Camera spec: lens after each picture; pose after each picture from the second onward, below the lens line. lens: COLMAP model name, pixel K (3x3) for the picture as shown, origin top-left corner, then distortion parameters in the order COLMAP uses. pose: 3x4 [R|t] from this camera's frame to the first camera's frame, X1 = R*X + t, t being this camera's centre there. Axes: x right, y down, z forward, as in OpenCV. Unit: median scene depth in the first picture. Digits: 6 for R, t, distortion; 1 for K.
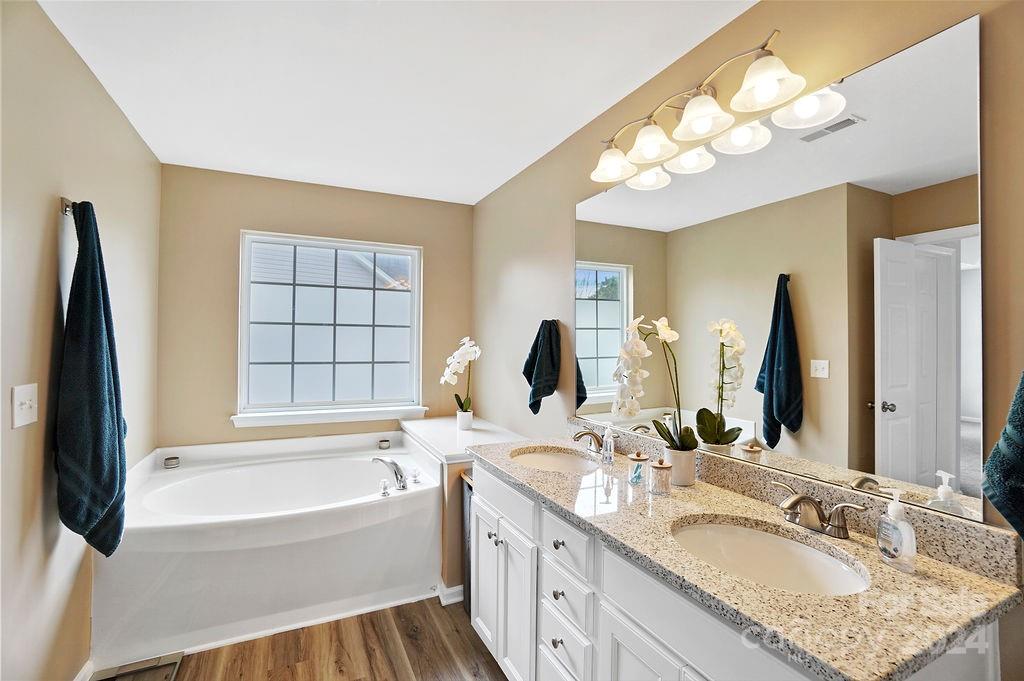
lens RADIAL K [[450.9, 0, 507.6], [0, 450.9, 339.1], [0, 0, 1]] dist [-0.067212, 0.025905]
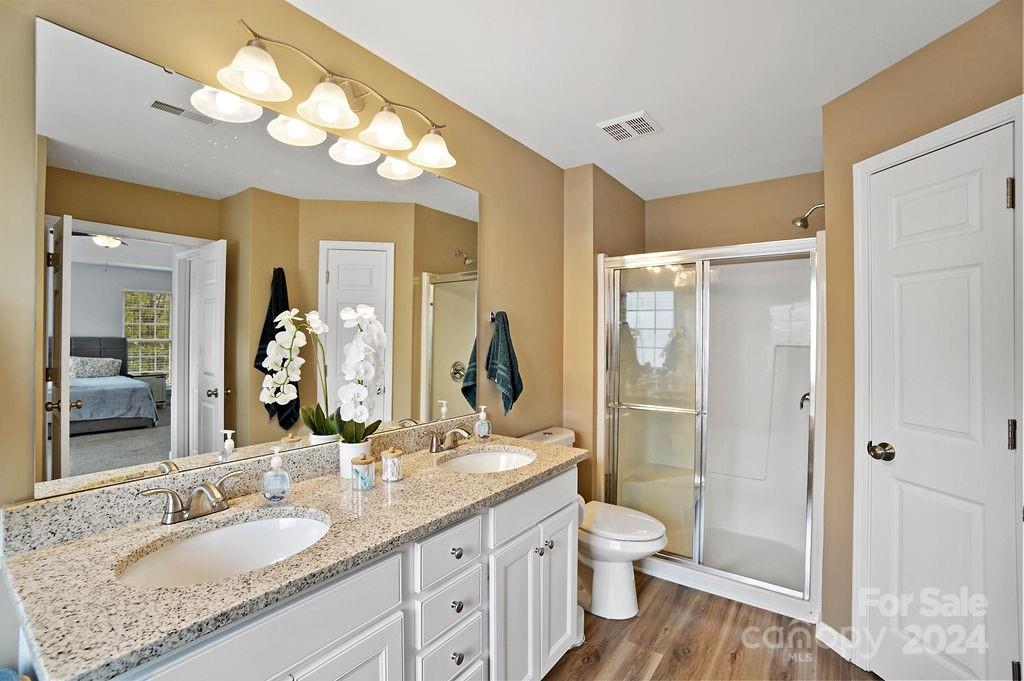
lens RADIAL K [[450.9, 0, 507.6], [0, 450.9, 339.1], [0, 0, 1]] dist [-0.067212, 0.025905]
pose [[-0.477667, -0.007720, 0.878507, -0.669592], [-0.016938, 0.999856, -0.000424, 0.012207], [-0.878378, -0.015083, -0.477729, 1.217633]]
